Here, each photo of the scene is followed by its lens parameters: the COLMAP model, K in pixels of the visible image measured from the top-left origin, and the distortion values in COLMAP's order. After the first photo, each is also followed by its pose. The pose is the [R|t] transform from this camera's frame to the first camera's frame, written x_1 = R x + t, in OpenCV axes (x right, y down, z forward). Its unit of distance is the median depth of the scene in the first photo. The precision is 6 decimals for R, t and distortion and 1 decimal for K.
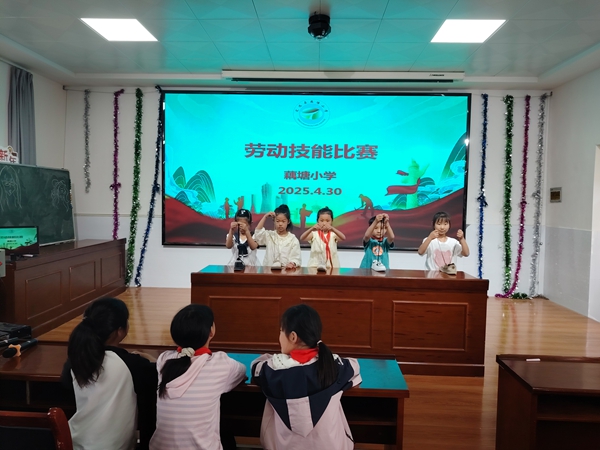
lens RADIAL K [[412.9, 0, 300.0], [0, 412.9, 225.0], [0, 0, 1]] dist [0.050666, -0.069369]
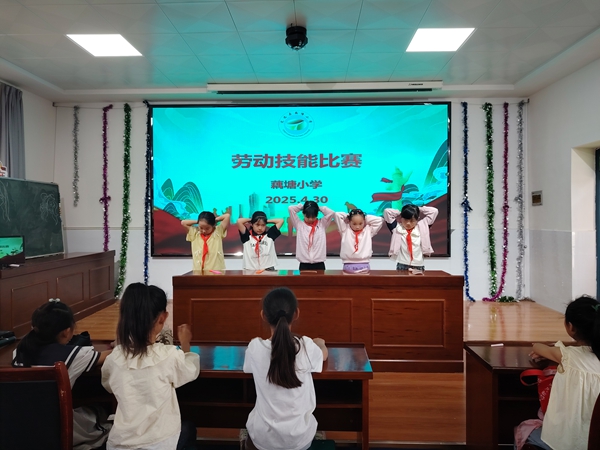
lens RADIAL K [[412.9, 0, 300.0], [0, 412.9, 225.0], [0, 0, 1]] dist [0.050666, -0.069369]
pose [[0.999744, -0.021674, 0.006472, 0.025067], [0.021917, 0.998954, -0.040139, 0.020979], [-0.005596, 0.040270, 0.999173, -0.012850]]
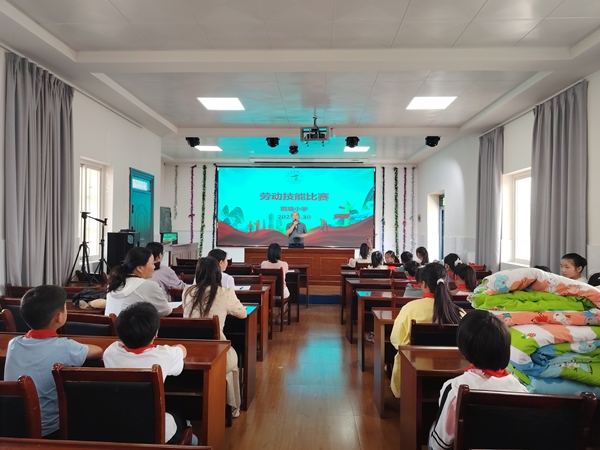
lens RADIAL K [[412.9, 0, 300.0], [0, 412.9, 225.0], [0, 0, 1]] dist [0.050666, -0.069369]
pose [[0.999965, -0.008380, -0.000068, 0.052556], [0.008360, 0.998060, -0.061696, 0.073471], [0.000585, 0.061693, 0.998095, -0.919950]]
